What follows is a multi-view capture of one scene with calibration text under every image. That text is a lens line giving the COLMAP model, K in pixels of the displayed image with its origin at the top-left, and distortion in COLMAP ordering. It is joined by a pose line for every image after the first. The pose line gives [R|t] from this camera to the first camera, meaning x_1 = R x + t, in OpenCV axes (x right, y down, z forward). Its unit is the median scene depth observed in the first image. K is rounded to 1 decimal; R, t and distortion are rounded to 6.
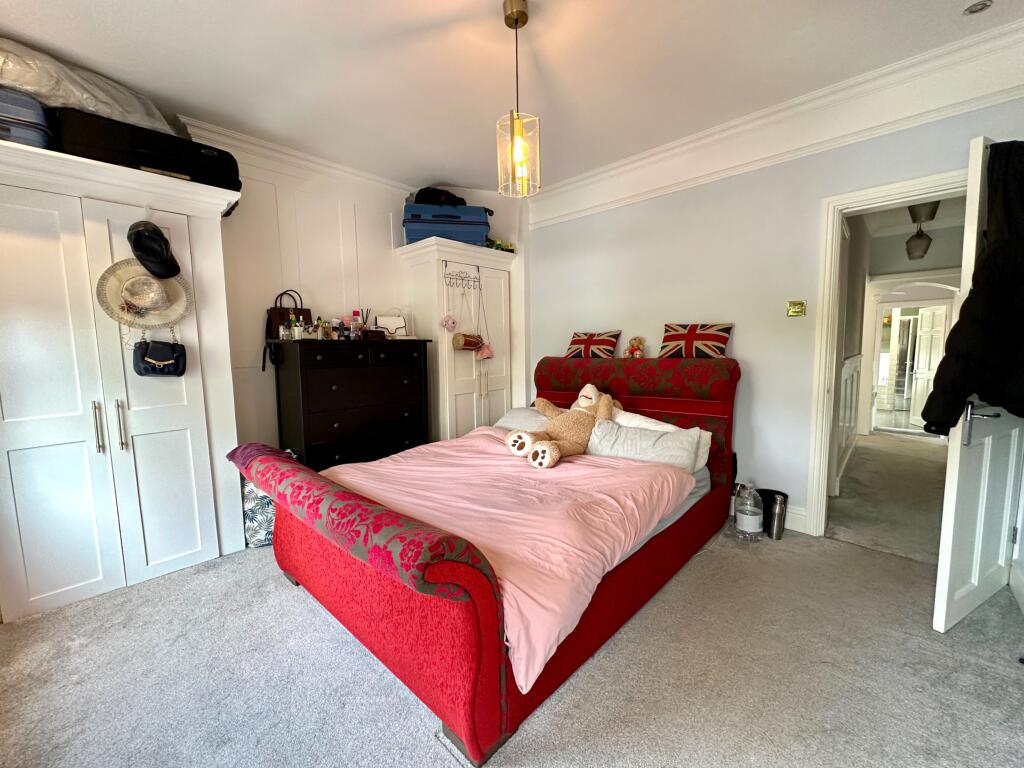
lens RADIAL K [[410.8, 0, 514.4], [0, 410.8, 383.0], [0, 0, 1]] dist [0.000075, 0.000056]
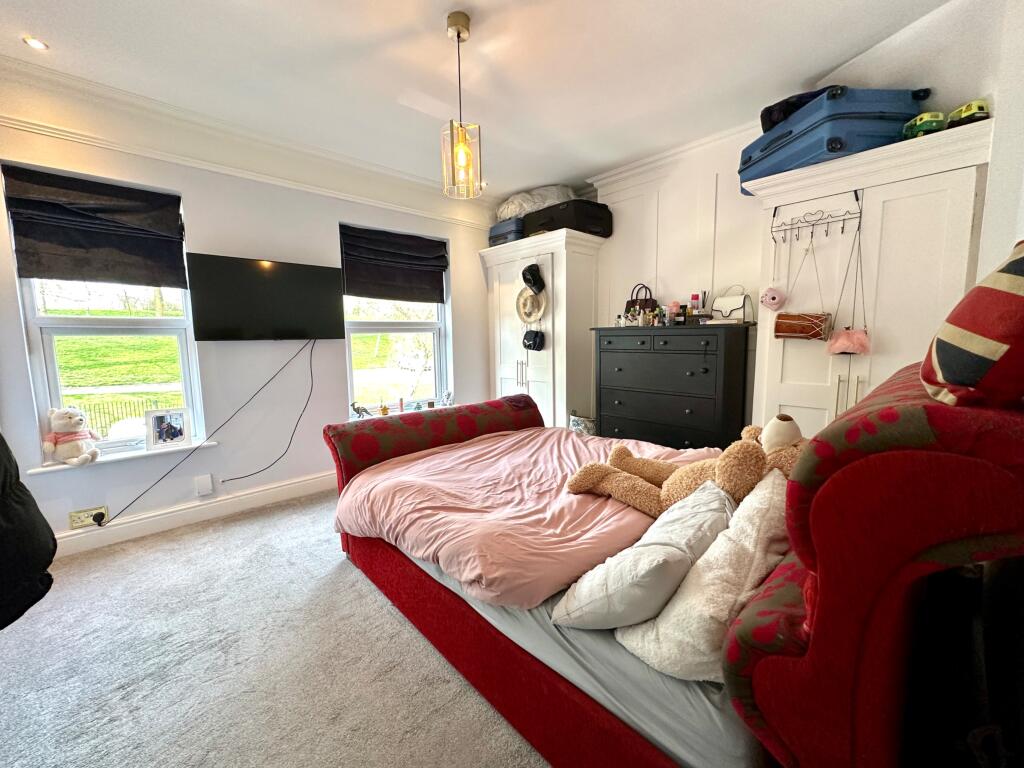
lens RADIAL K [[410.8, 0, 514.5], [0, 410.8, 384.8], [0, 0, 1]] dist [0.000075, 0.000056]
pose [[-0.062643, 0.134326, -0.988955, 0.843883], [-0.076919, 0.987304, 0.138974, -0.097795], [0.995067, 0.084775, -0.051516, 0.916358]]
